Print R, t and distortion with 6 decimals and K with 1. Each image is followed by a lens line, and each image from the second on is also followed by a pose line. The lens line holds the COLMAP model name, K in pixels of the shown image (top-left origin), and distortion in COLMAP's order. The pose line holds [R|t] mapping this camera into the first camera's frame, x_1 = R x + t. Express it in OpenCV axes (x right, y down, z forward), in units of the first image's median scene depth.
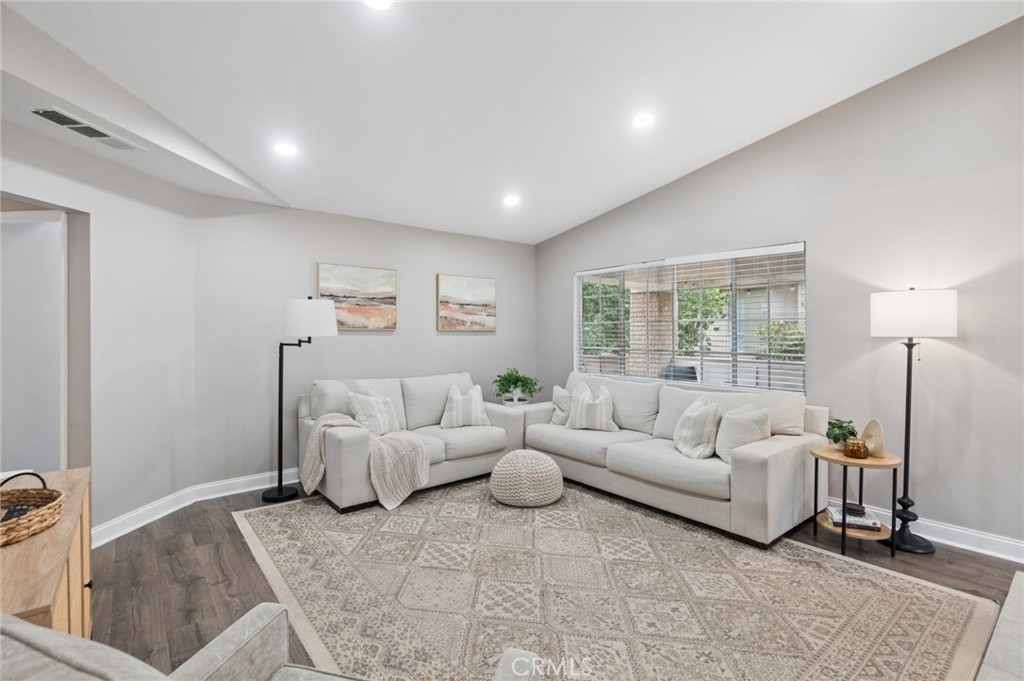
lens RADIAL K [[470.2, 0, 517.0], [0, 470.2, 337.7], [0, 0, 1]] dist [0.002053, 0.000820]
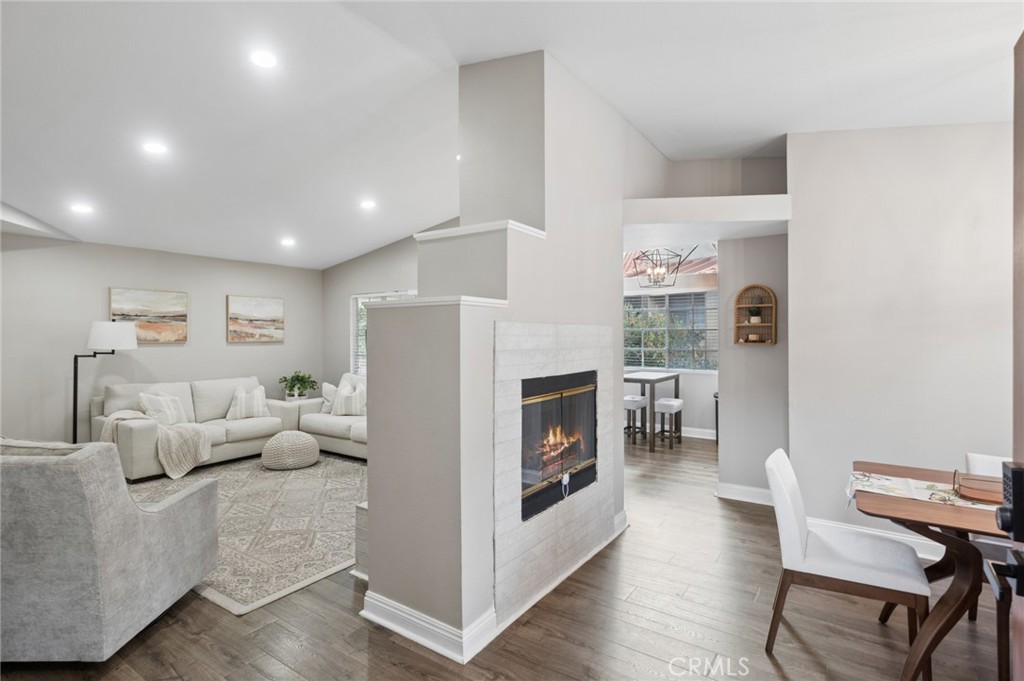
lens RADIAL K [[496.3, 0, 507.7], [0, 496.3, 338.0], [0, 0, 1]] dist [0.009860, -0.001457]
pose [[0.961311, -0.002936, 0.275449, 0.239359], [0.004334, 0.999981, -0.004468, -0.023522], [-0.275431, 0.005489, 0.961305, -0.599925]]
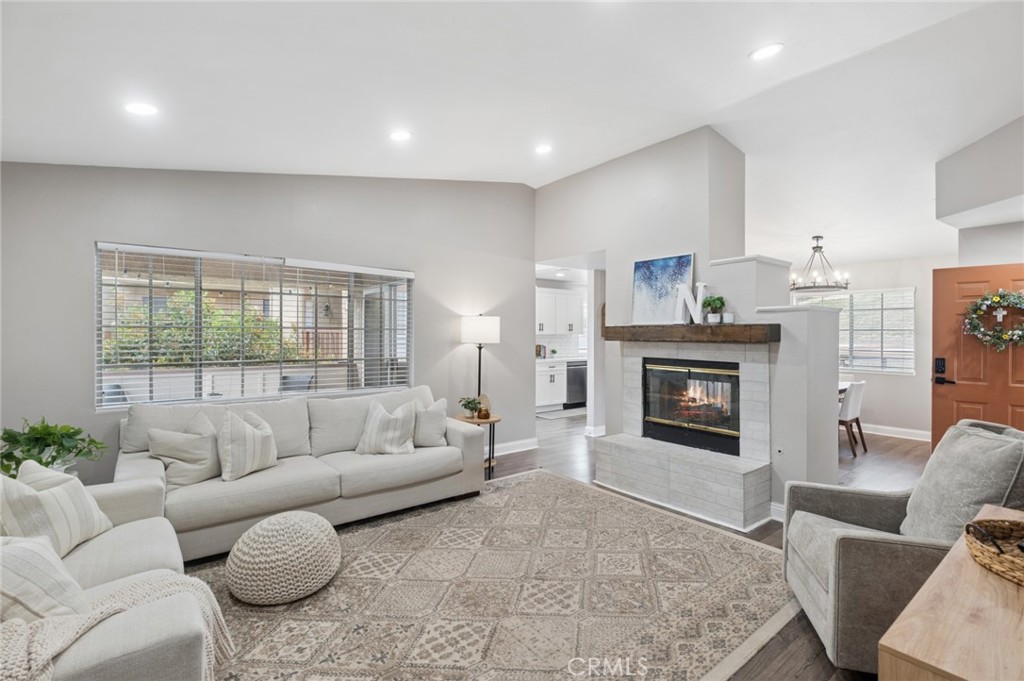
lens RADIAL K [[470.2, 0, 512.0], [0, 470.2, 336.3], [0, 0, 1]] dist [0.002053, 0.000820]
pose [[0.022150, -0.004371, 0.999745, -0.695066], [0.003497, 0.999985, 0.004295, -0.026621], [-0.999749, 0.003400, 0.022165, 0.678158]]
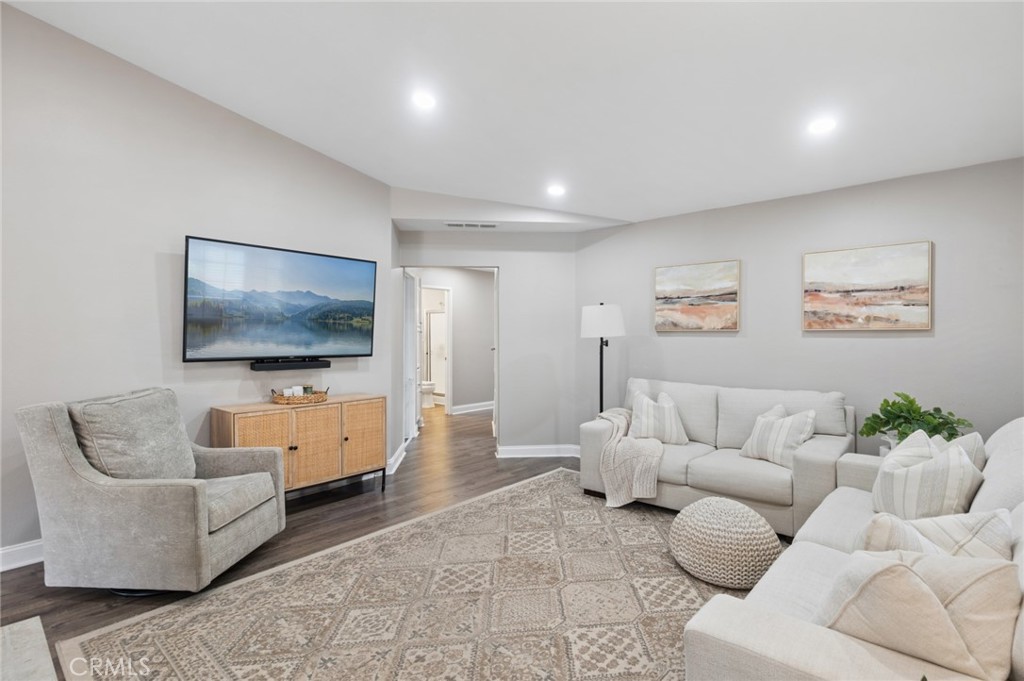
lens RADIAL K [[496.3, 0, 515.2], [0, 496.3, 330.6], [0, 0, 1]] dist [0.009860, -0.001457]
pose [[0.166919, -0.008172, -0.985937, 0.734476], [-0.008020, 0.999921, -0.009645, -0.005783], [0.985938, 0.009517, 0.166840, 0.589674]]
